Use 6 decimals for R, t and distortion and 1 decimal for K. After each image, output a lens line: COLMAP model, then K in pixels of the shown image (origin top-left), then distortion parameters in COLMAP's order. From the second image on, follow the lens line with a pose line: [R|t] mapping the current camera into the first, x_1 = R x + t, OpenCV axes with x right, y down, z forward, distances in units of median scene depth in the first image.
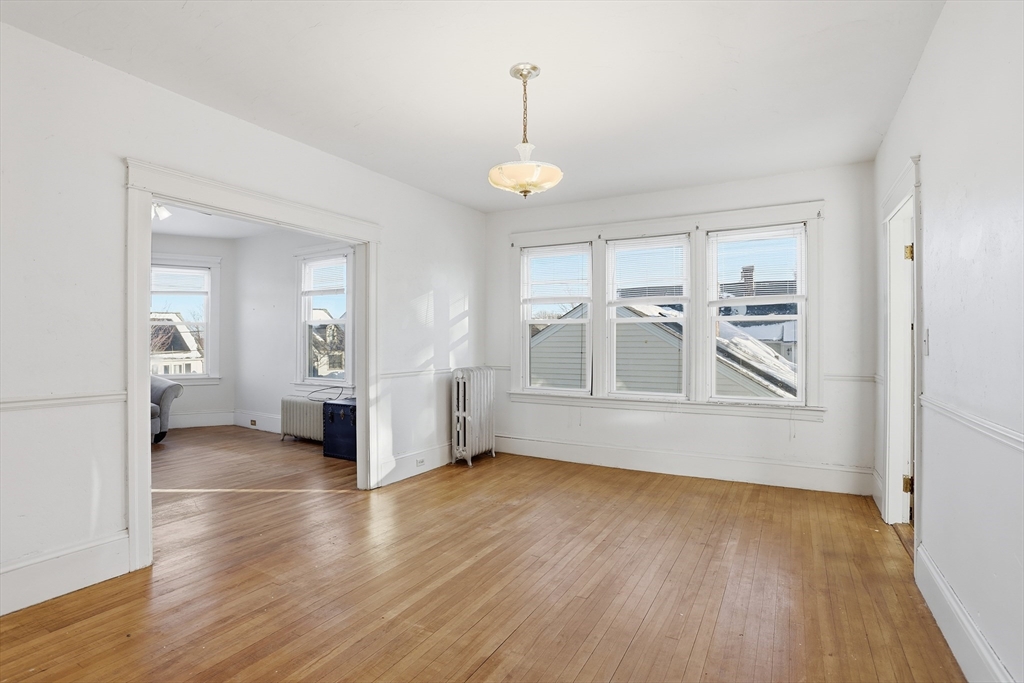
lens RADIAL K [[515.6, 0, 503.8], [0, 515.6, 338.8], [0, 0, 1]] dist [-0.053954, 0.016980]
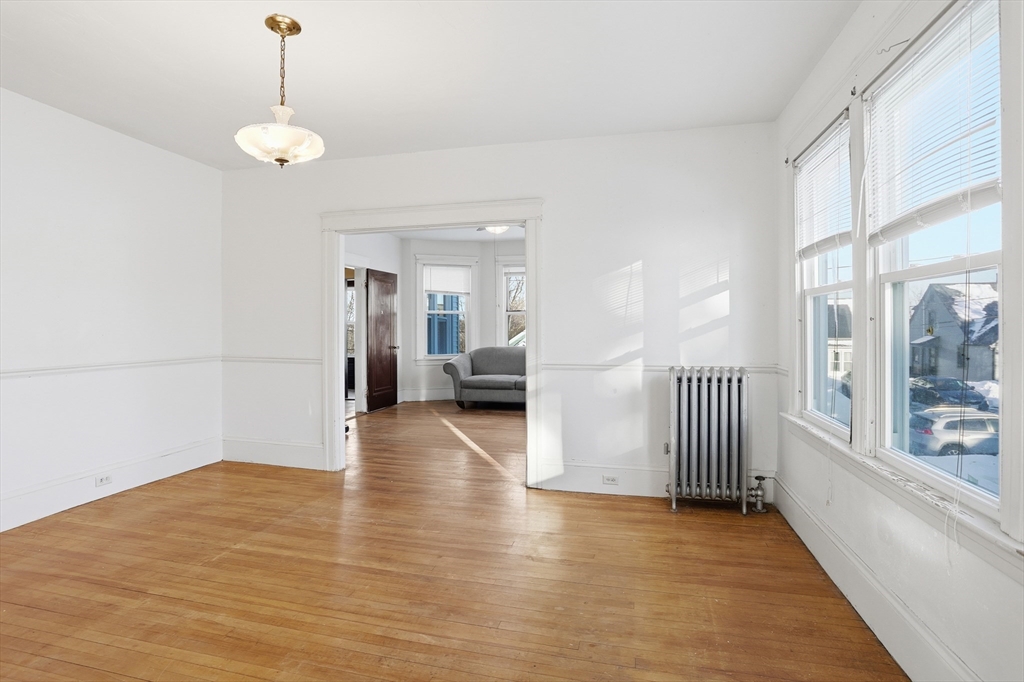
lens RADIAL K [[515.6, 0, 507.8], [0, 515.6, 331.4], [0, 0, 1]] dist [-0.053954, 0.016980]
pose [[0.267210, 0.010060, -0.963586, 0.546942], [0.002706, 0.999934, 0.011189, 0.001080], [0.963635, -0.005597, 0.267165, 0.624228]]
